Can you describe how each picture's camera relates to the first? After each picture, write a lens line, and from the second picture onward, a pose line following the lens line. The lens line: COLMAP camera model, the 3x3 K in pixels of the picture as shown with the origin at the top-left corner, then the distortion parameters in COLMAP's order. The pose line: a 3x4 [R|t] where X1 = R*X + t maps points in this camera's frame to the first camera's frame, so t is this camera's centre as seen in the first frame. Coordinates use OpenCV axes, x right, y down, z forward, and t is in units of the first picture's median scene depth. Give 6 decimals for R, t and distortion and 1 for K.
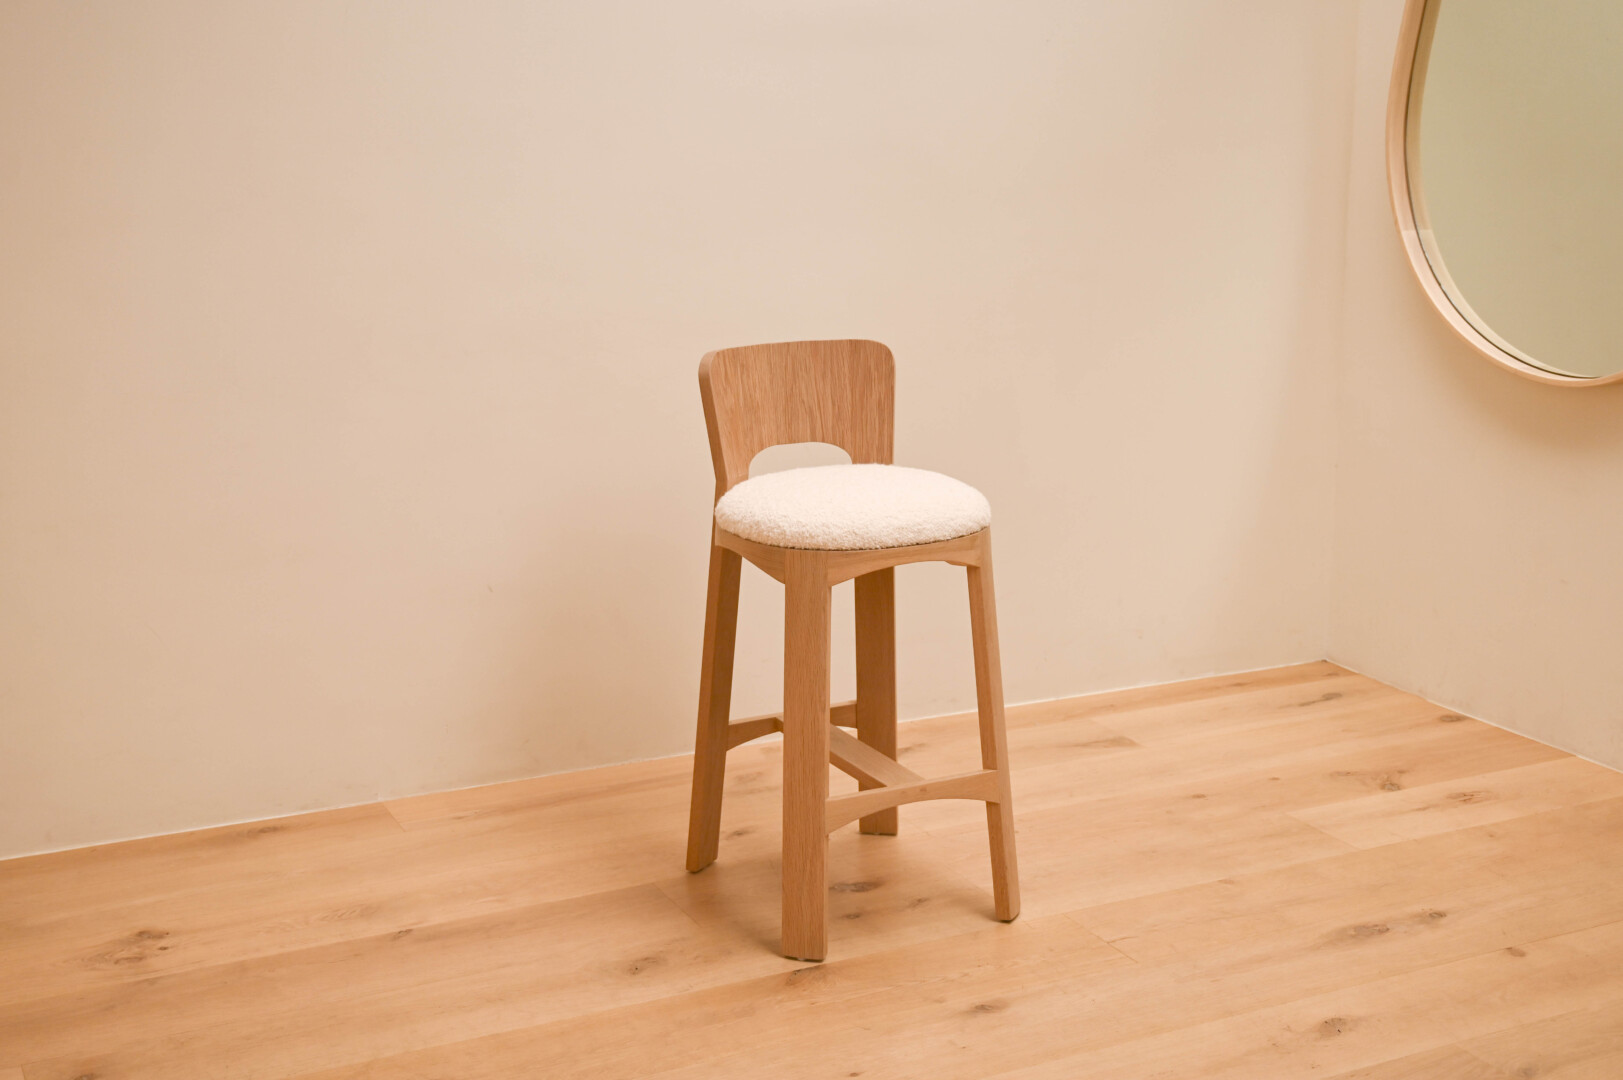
lens RADIAL K [[2089.2, 0, 811.5], [0, 2089.2, 540.0], [0, 0, 1]] dist [-0.009315, 0.003590]
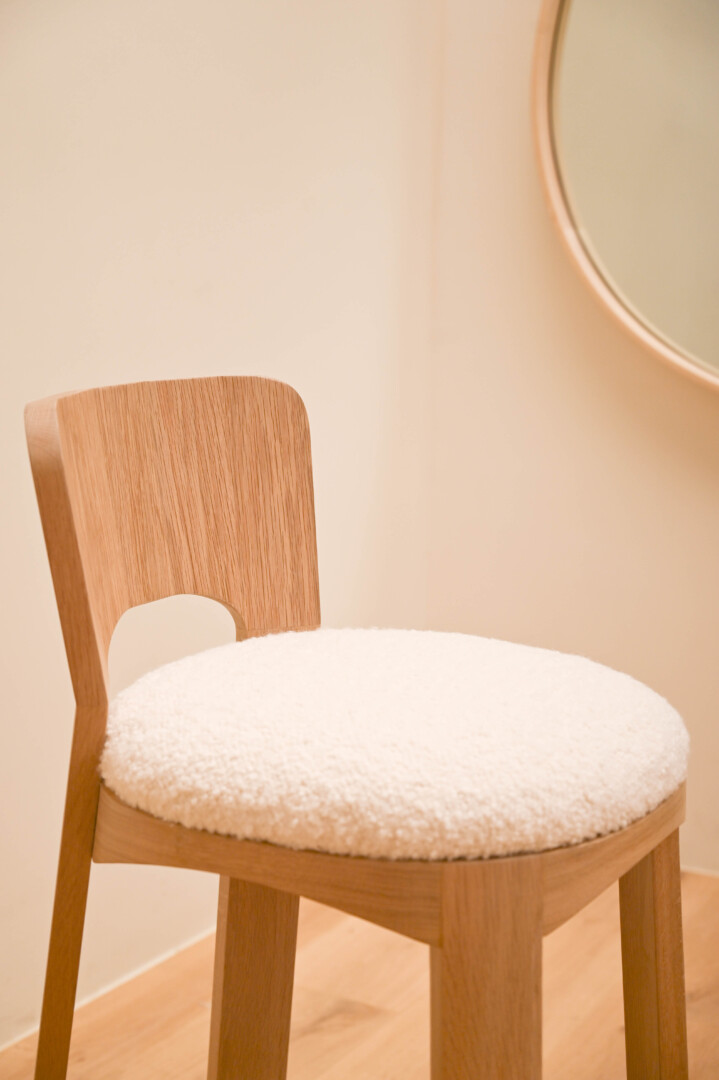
lens RADIAL K [[1899.2, 0, 359.5], [0, 1899.2, 540.0], [0, 0, 1]] dist [-0.023993, -0.112585]
pose [[0.811053, -0.075782, 0.580043, -0.215182], [0.097624, 0.995202, -0.006481, -0.052869], [-0.576769, 0.061883, 0.814560, 0.631135]]
